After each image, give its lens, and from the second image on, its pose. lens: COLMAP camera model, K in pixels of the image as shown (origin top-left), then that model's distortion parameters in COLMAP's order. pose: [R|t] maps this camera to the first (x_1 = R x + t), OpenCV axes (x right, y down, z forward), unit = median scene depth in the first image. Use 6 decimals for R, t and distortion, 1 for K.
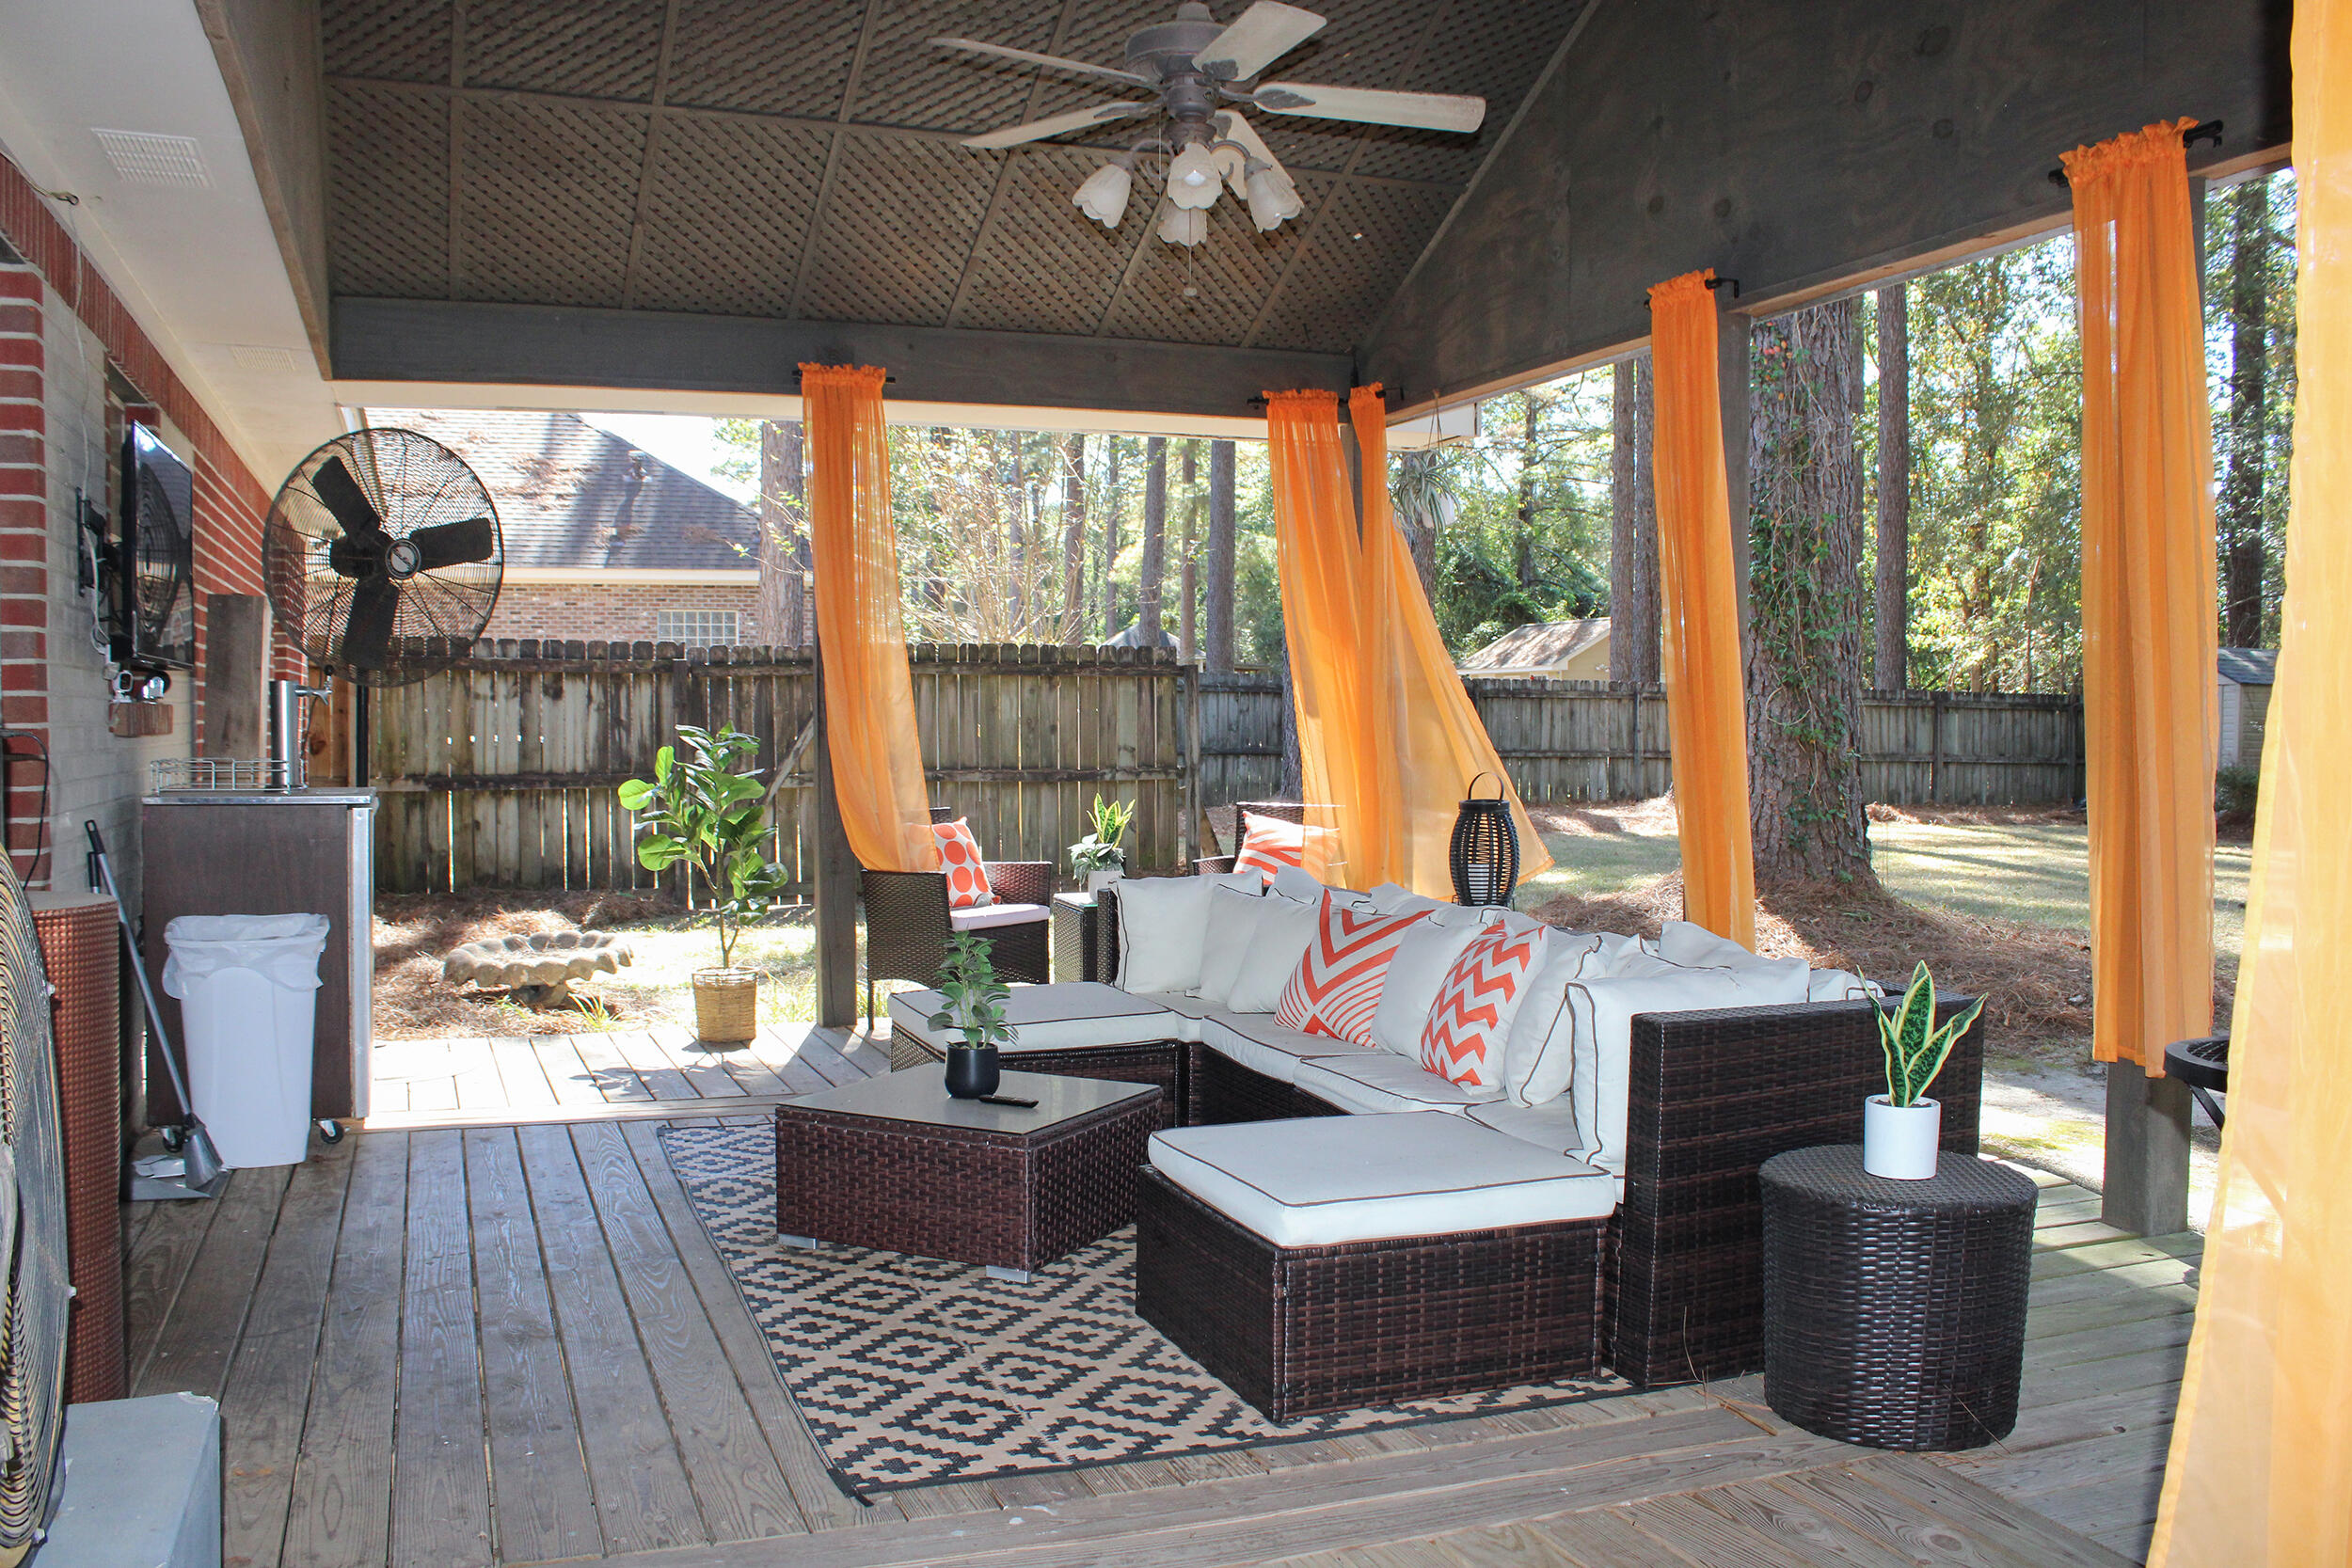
lens RADIAL K [[1959.7, 0, 1173.3], [0, 1959.7, 809.3], [0, 0, 1]] dist [-0.163501, 0.143548]
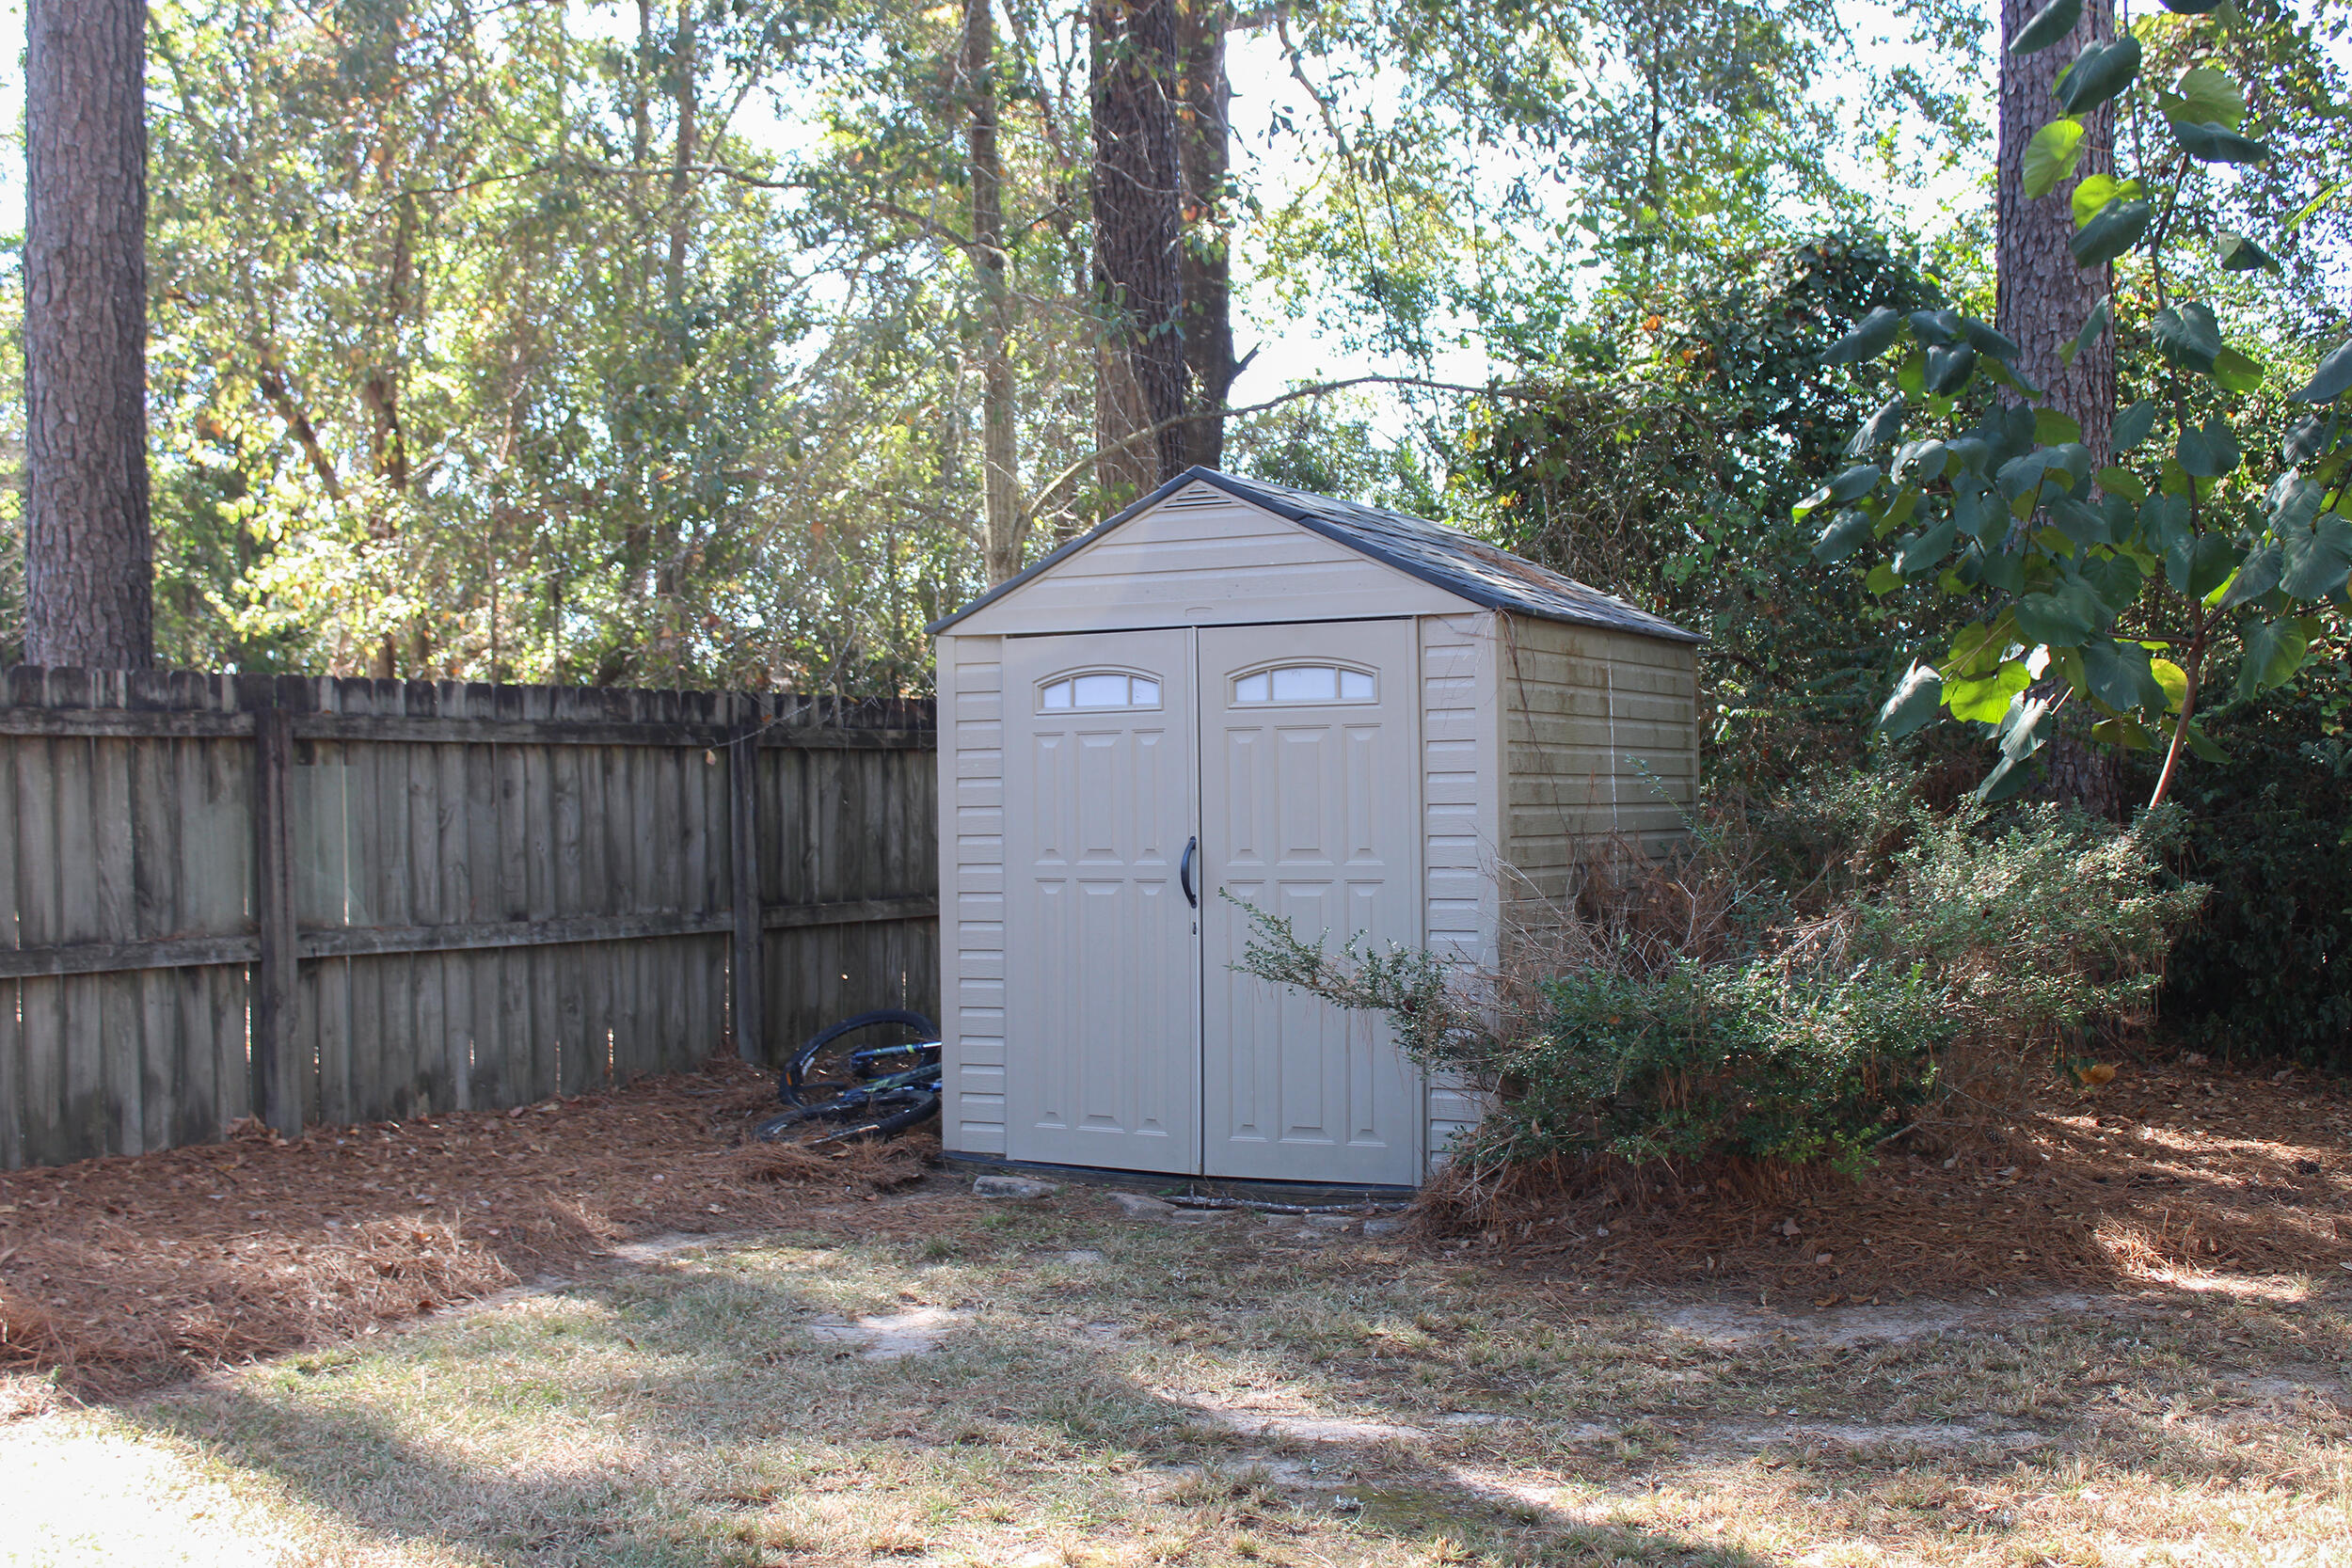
lens RADIAL K [[2690.5, 0, 1176.0], [0, 2690.5, 784.0], [0, 0, 1]] dist [-0.076085, -0.001194]
pose [[0.769878, -0.017695, 0.637946, 0.103169], [0.050270, 0.998191, -0.032979, -0.011601], [-0.636208, 0.057459, 0.769375, 0.252799]]
